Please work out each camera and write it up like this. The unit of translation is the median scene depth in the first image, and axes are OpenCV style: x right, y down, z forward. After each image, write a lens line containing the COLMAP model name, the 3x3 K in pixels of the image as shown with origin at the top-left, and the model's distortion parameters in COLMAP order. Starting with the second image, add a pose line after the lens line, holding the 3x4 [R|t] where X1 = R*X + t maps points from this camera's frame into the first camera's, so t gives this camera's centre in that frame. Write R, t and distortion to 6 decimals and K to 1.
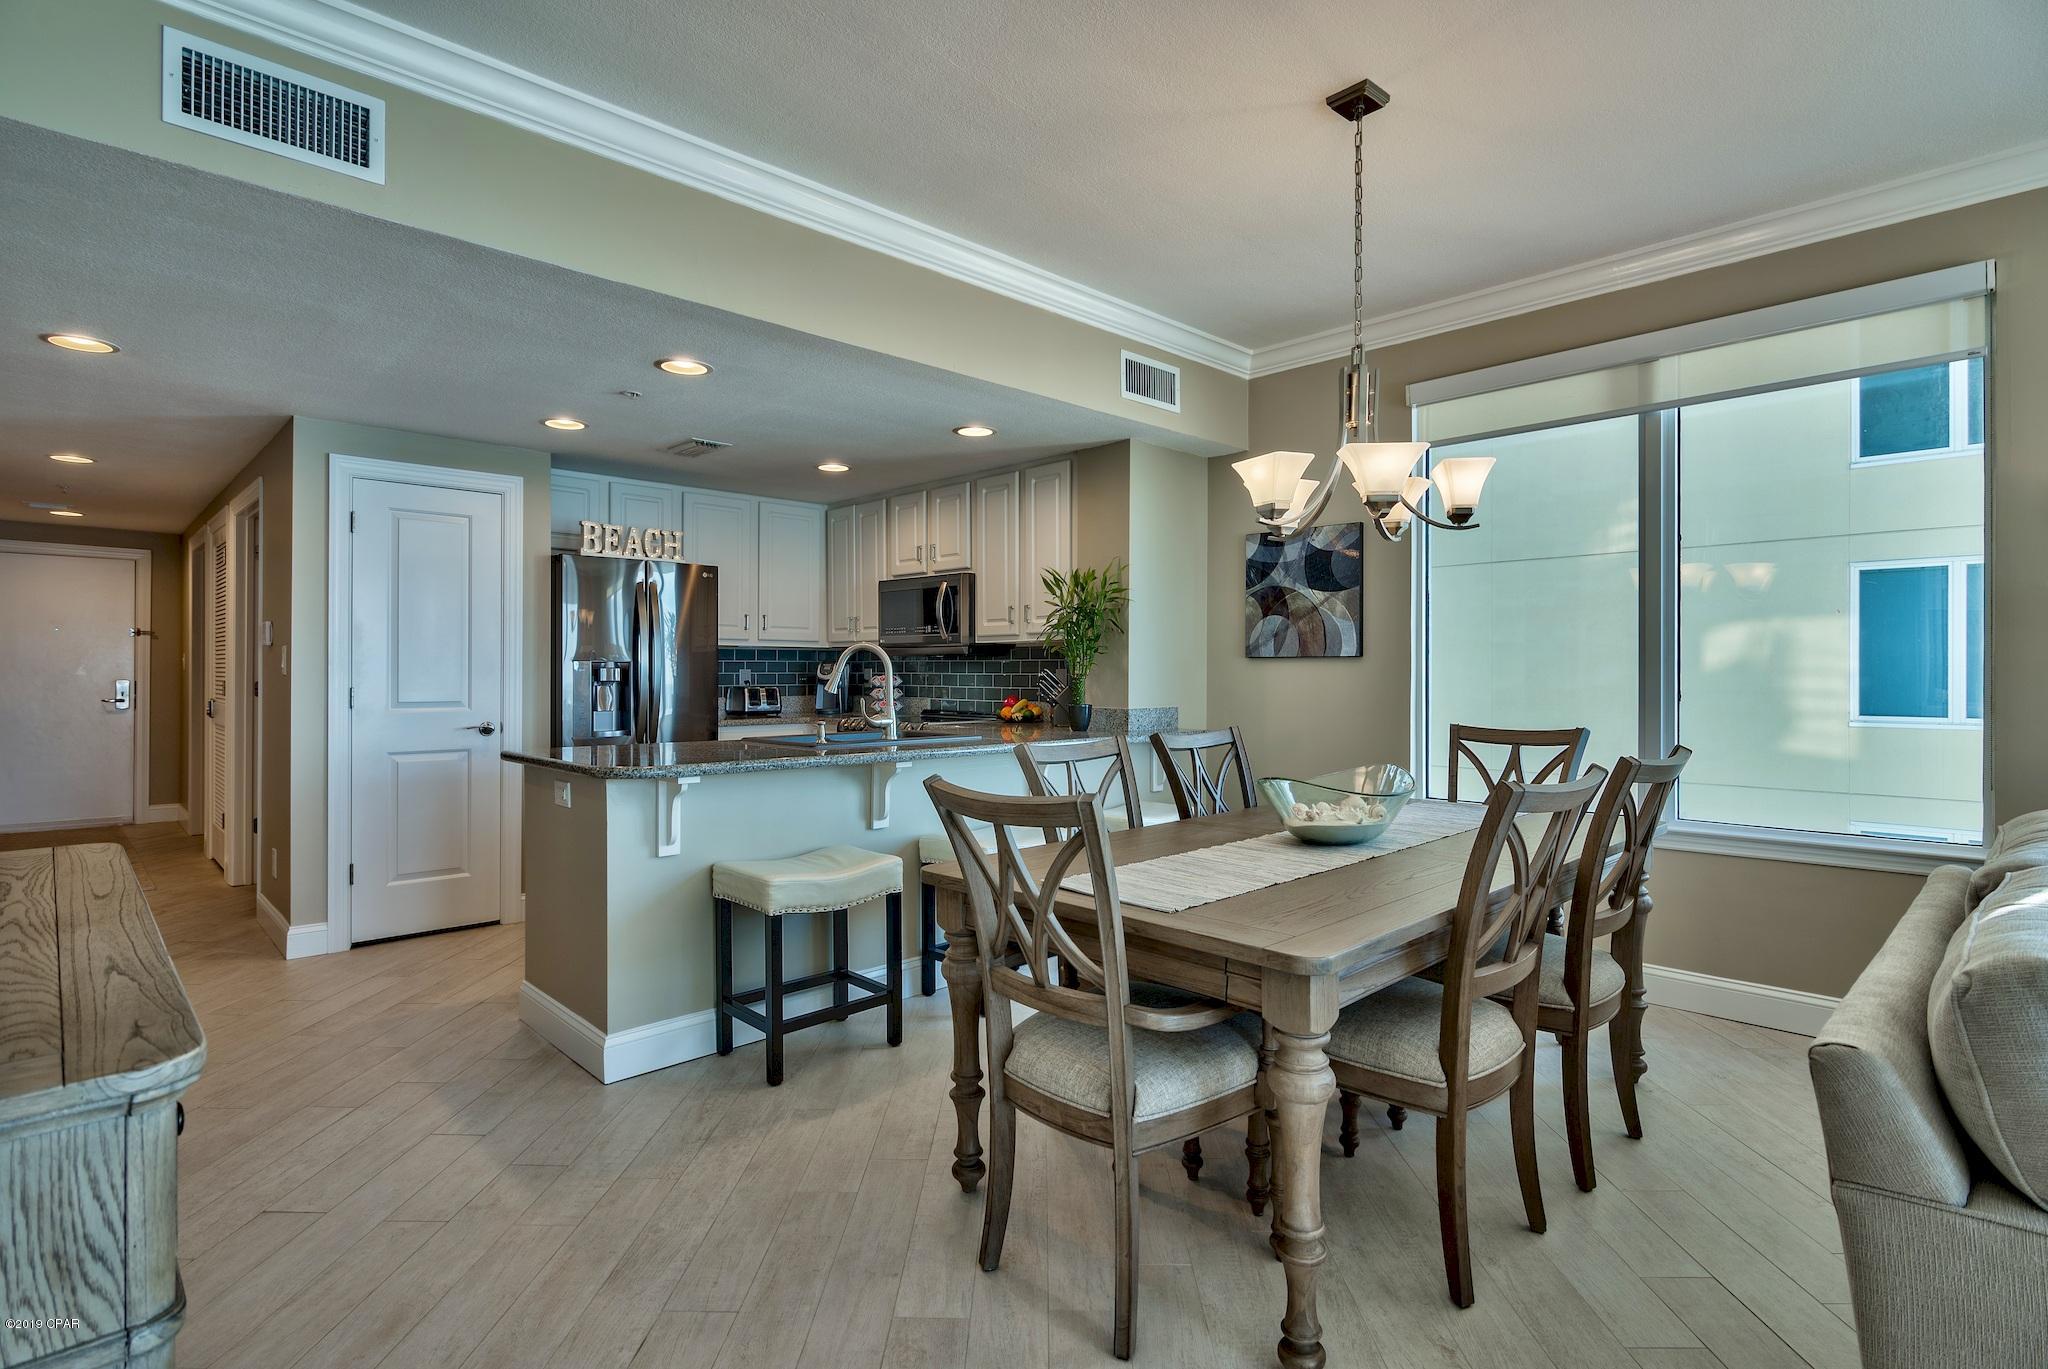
lens RADIAL K [[985.1, 0, 965.8], [0, 985.1, 672.7], [0, 0, 1]] dist [-0.038419, 0.000803]
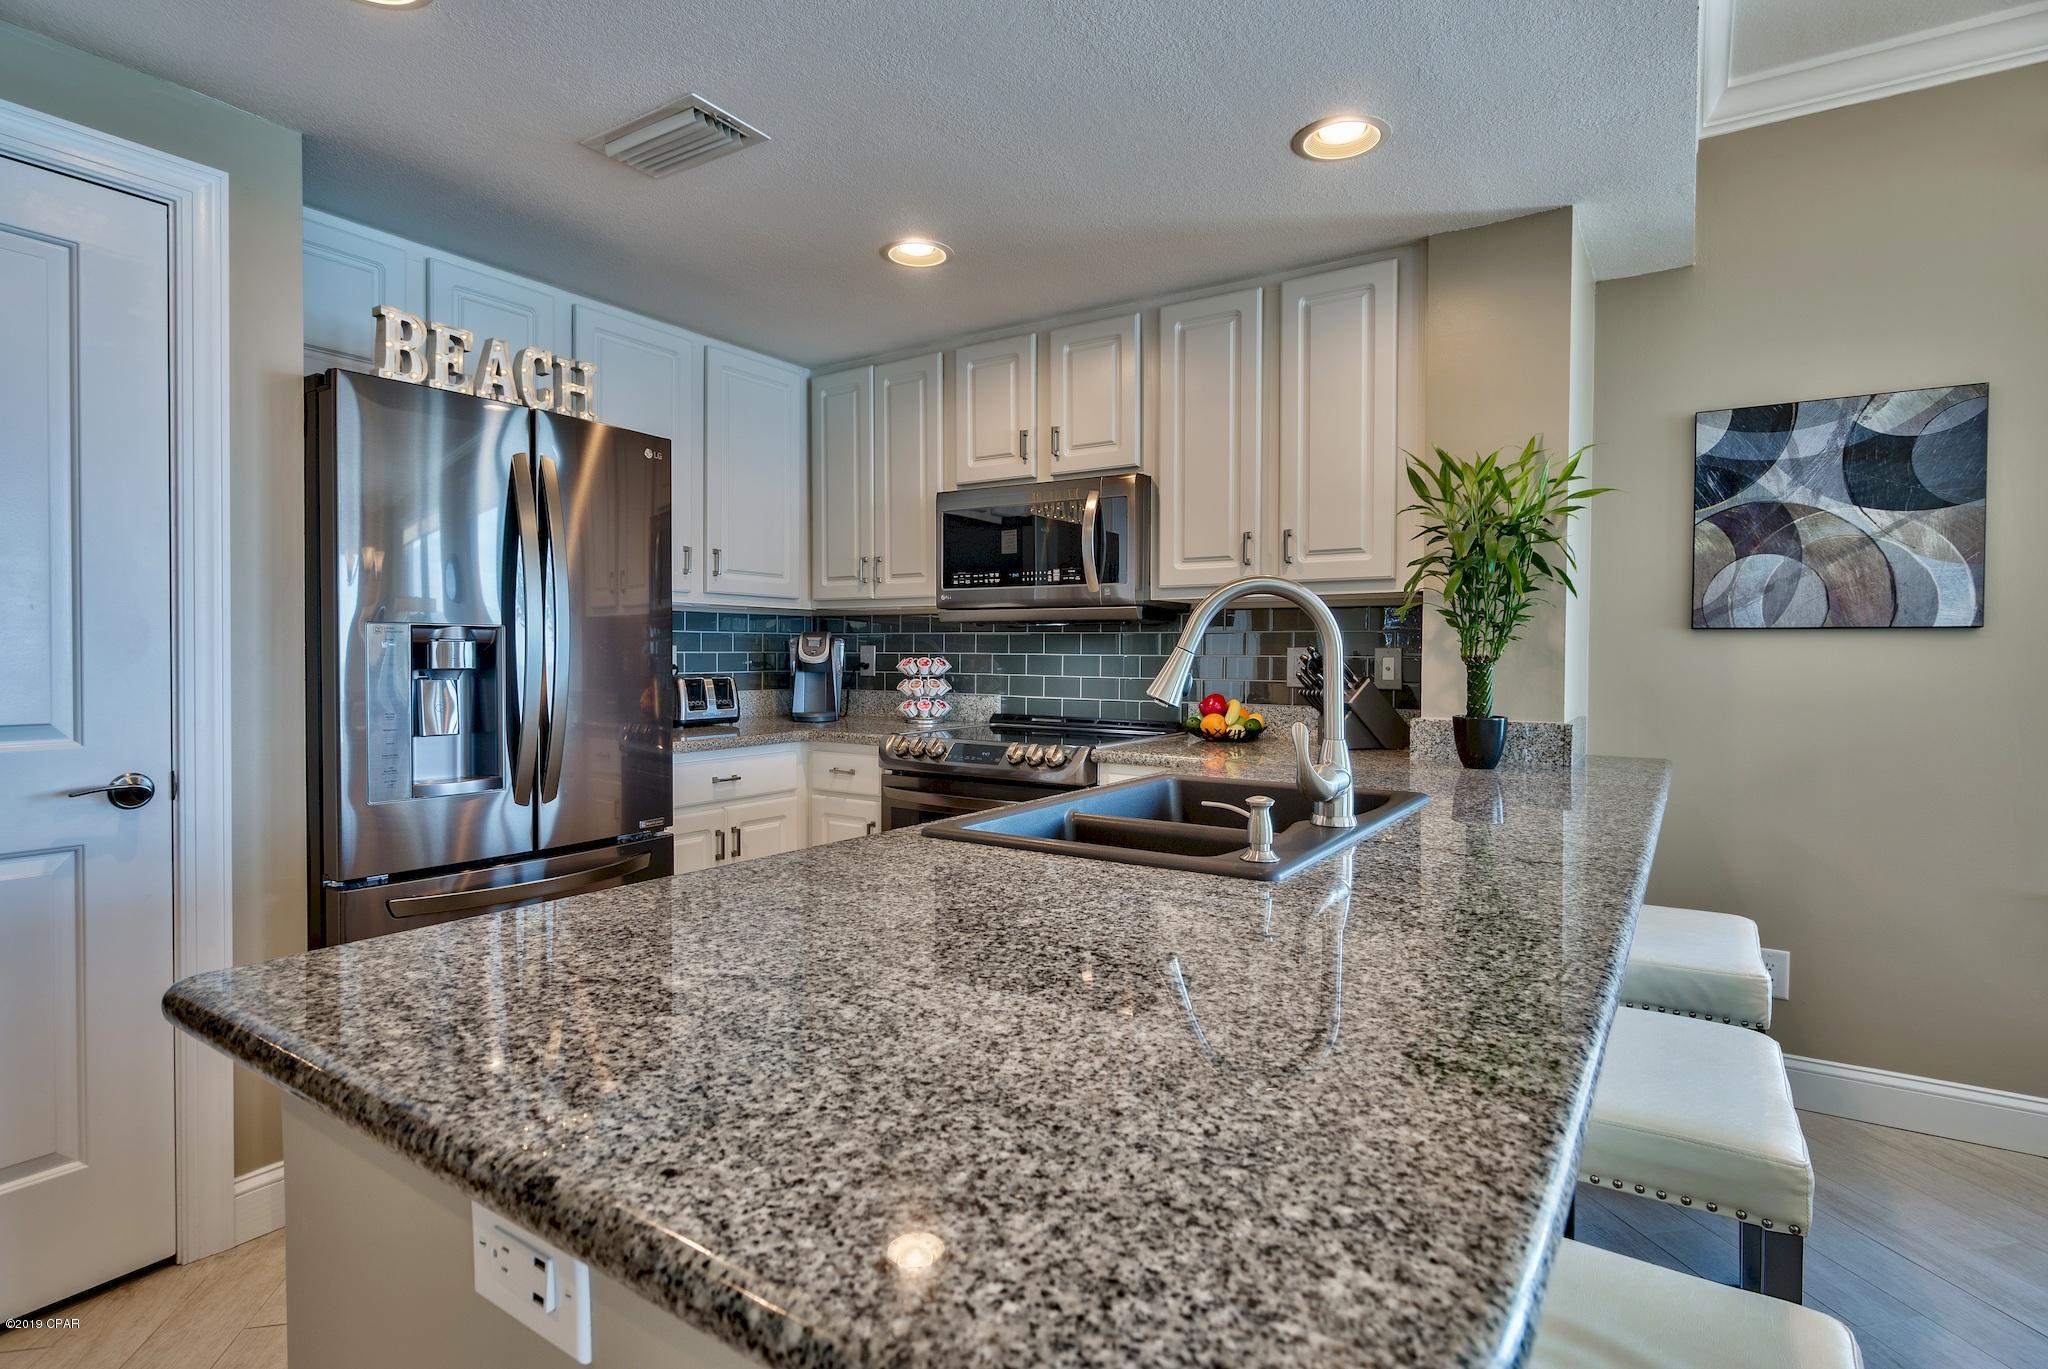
lens RADIAL K [[985.1, 0, 985.2], [0, 985.1, 681.6], [0, 0, 1]] dist [-0.038419, 0.000803]
pose [[0.978648, -0.001610, 0.205538, -0.217500], [-0.004559, 0.999553, 0.029535, -0.000268], [-0.205494, -0.029842, 0.978203, 0.519285]]
